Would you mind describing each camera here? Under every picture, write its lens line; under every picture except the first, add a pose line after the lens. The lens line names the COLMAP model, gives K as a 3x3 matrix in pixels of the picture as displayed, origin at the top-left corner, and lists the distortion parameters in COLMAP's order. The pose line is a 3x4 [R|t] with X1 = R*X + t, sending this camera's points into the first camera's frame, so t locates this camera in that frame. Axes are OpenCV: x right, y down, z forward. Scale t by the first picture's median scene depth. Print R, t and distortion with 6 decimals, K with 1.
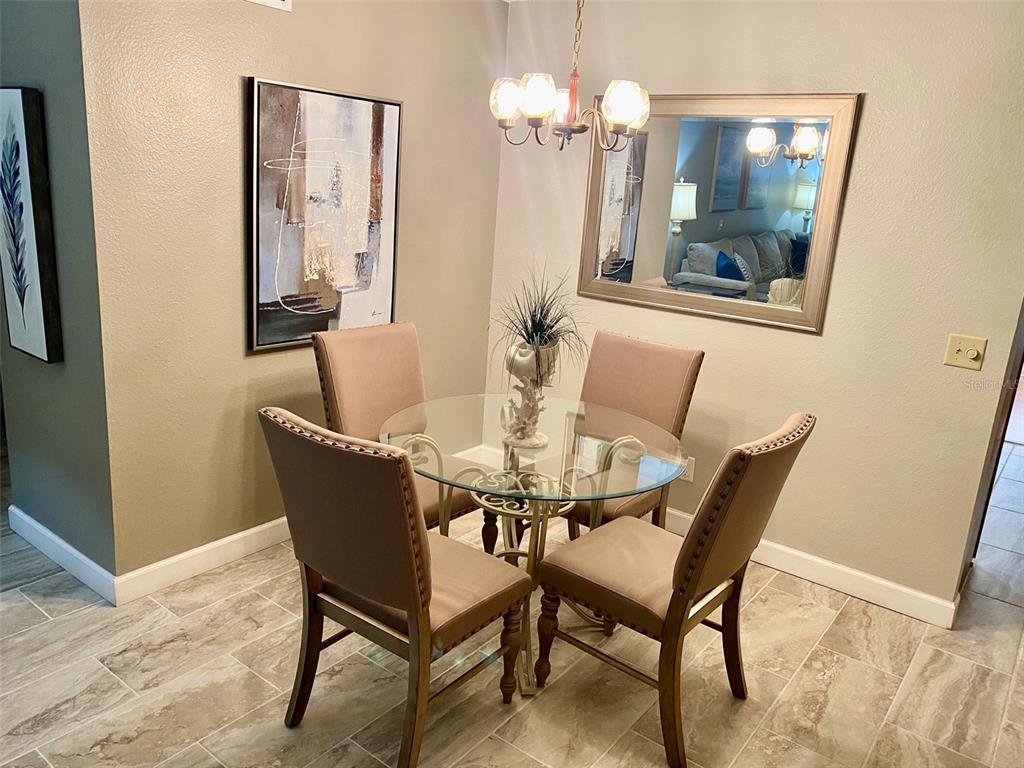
lens RADIAL K [[780.9, 0, 508.9], [0, 780.9, 379.5], [0, 0, 1]] dist [0.029980, -0.022367]
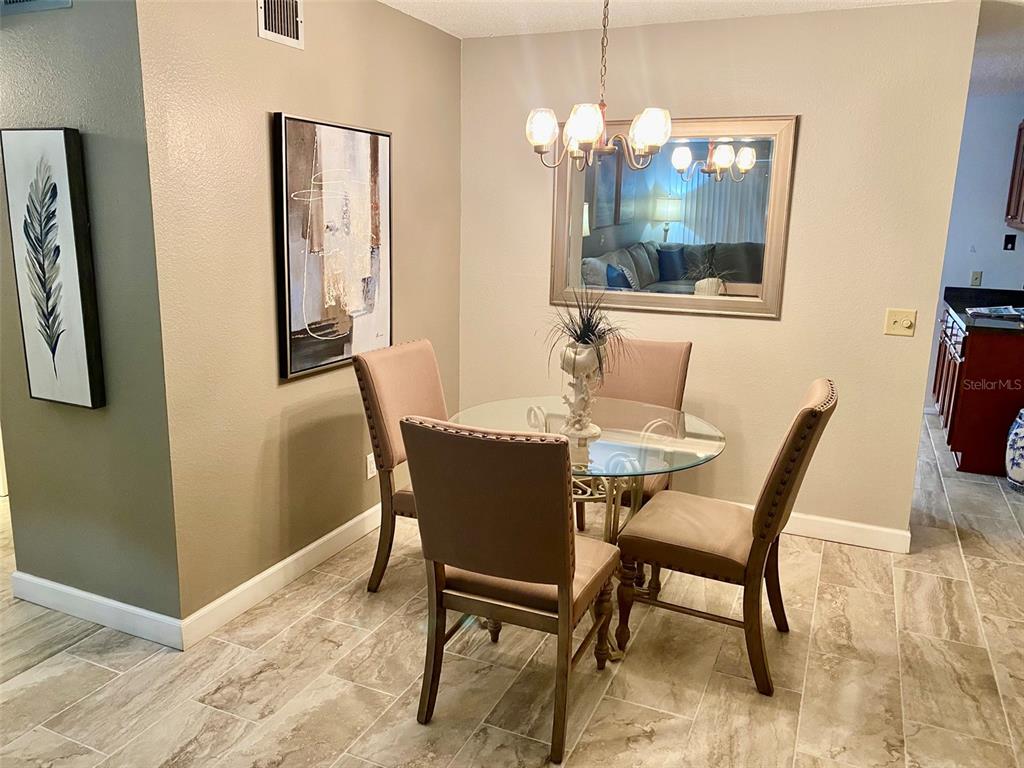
lens RADIAL K [[780.9, 0, 508.7], [0, 780.9, 378.1], [0, 0, 1]] dist [0.029980, -0.022367]
pose [[0.970942, -0.096202, 0.219129, -0.297710], [0.103769, 0.994329, -0.023260, 0.017112], [-0.215649, 0.045323, 0.975419, -0.055571]]
